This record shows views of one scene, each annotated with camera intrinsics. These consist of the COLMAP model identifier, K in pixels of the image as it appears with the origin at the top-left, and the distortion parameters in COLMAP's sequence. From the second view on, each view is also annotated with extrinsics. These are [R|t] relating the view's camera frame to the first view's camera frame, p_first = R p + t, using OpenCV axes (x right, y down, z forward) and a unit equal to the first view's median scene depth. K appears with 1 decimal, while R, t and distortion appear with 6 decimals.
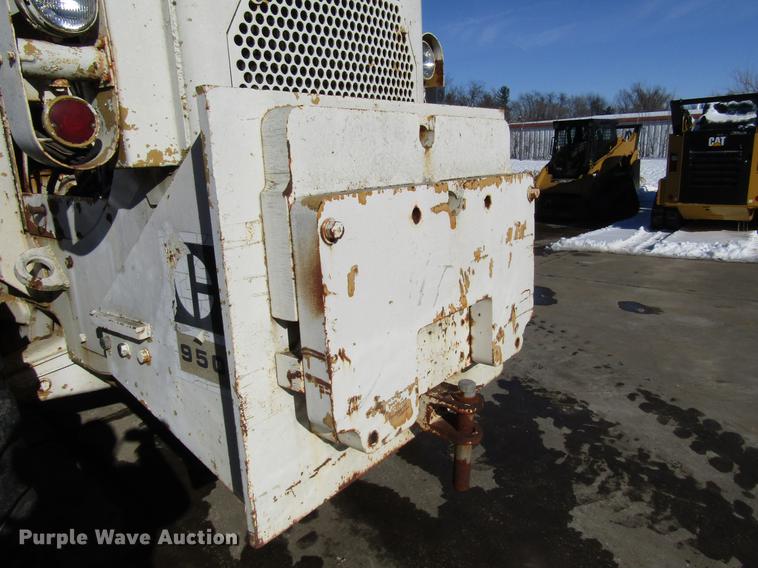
lens RADIAL K [[539.1, 0, 375.1], [0, 539.1, 285.8], [0, 0, 1]] dist [-0.005044, -0.005346]
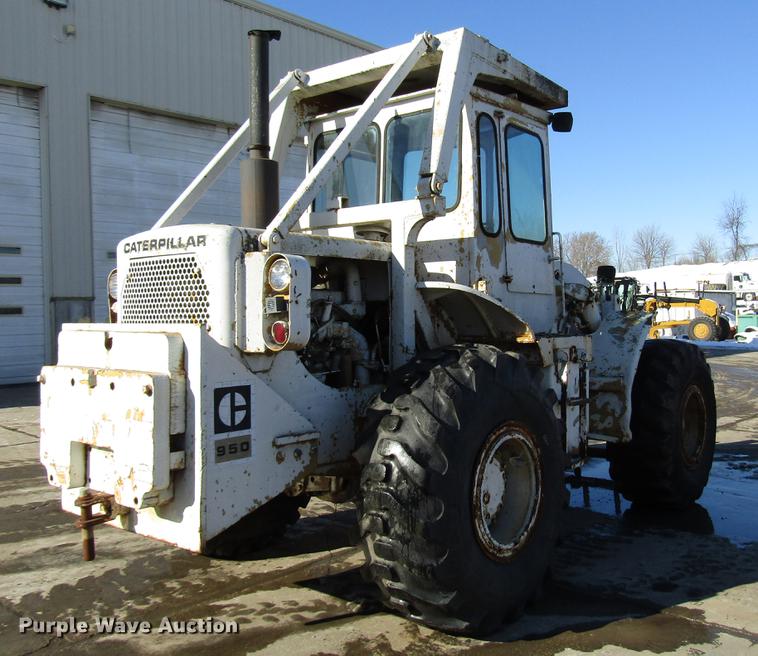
lens RADIAL K [[758.0, 0, 422.3], [0, 758.0, 319.7], [0, 0, 1]] dist [-0.008892, 0.000000]
pose [[0.013674, 0.045719, -0.998861, 2.891213], [-0.229684, 0.972386, 0.041363, -0.769865], [0.973169, 0.228857, 0.023797, 2.130929]]
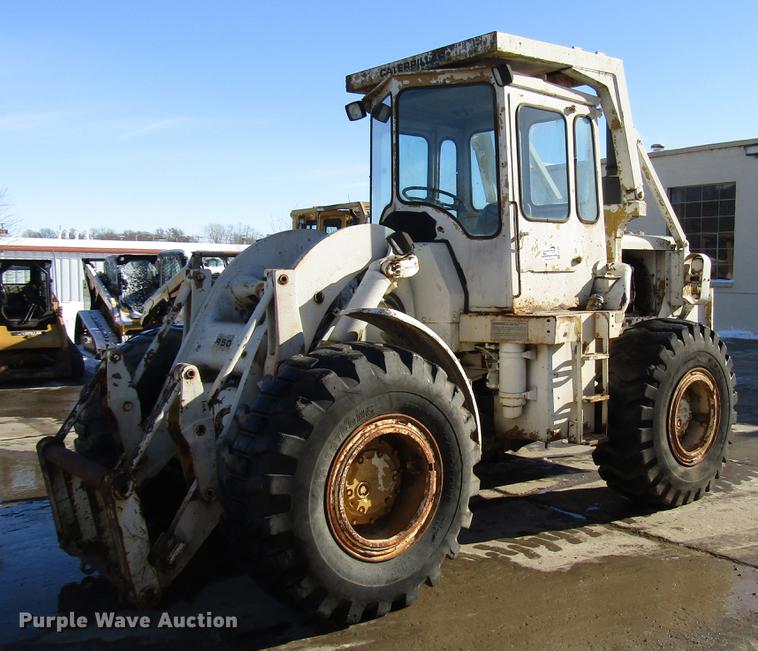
lens RADIAL K [[818.4, 0, 457.9], [0, 818.4, 328.8], [0, 0, 1]] dist [-0.018752, 0.000000]
pose [[0.141152, -0.033157, 0.989433, -6.291195], [0.235917, 0.971773, -0.001091, -0.425250], [-0.961467, 0.233578, 0.144990, 1.739158]]
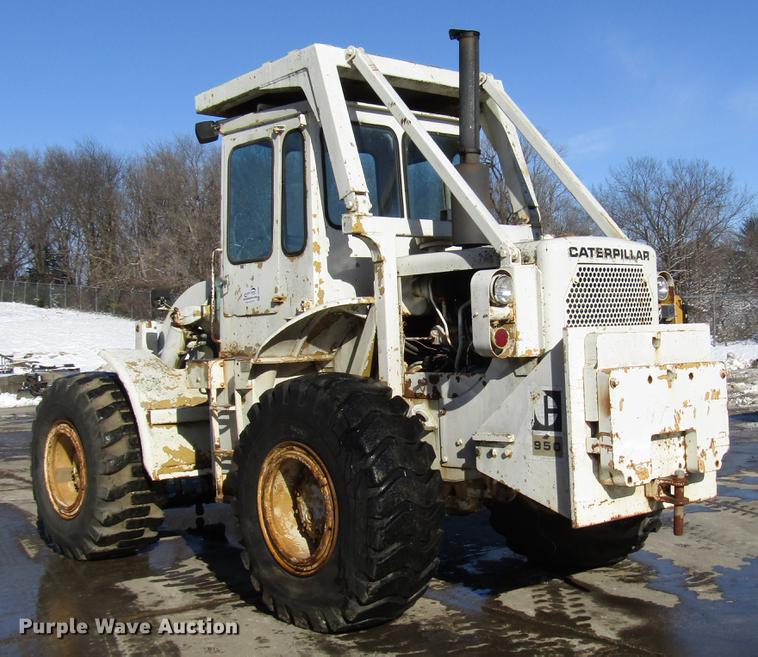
lens RADIAL K [[1086.5, 0, 443.1], [0, 1086.5, 355.8], [0, 0, 1]] dist [-0.017122, 0.000000]
pose [[0.988791, 0.005021, -0.149225, -0.092307], [-0.036948, 0.976579, -0.211965, 0.714442], [0.144666, 0.215102, 0.965817, -3.274933]]
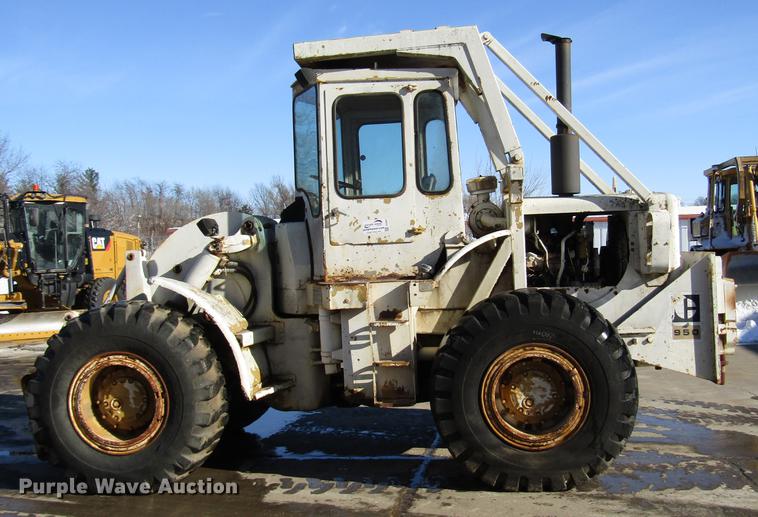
lens RADIAL K [[871.4, 0, 385.5], [0, 871.4, 261.9], [0, 0, 1]] dist [-0.013226, 0.000000]
pose [[0.833894, -0.001420, 0.551923, -4.613157], [0.137057, 0.969206, -0.204584, 0.538357], [-0.534637, 0.246246, 0.808410, -2.273388]]
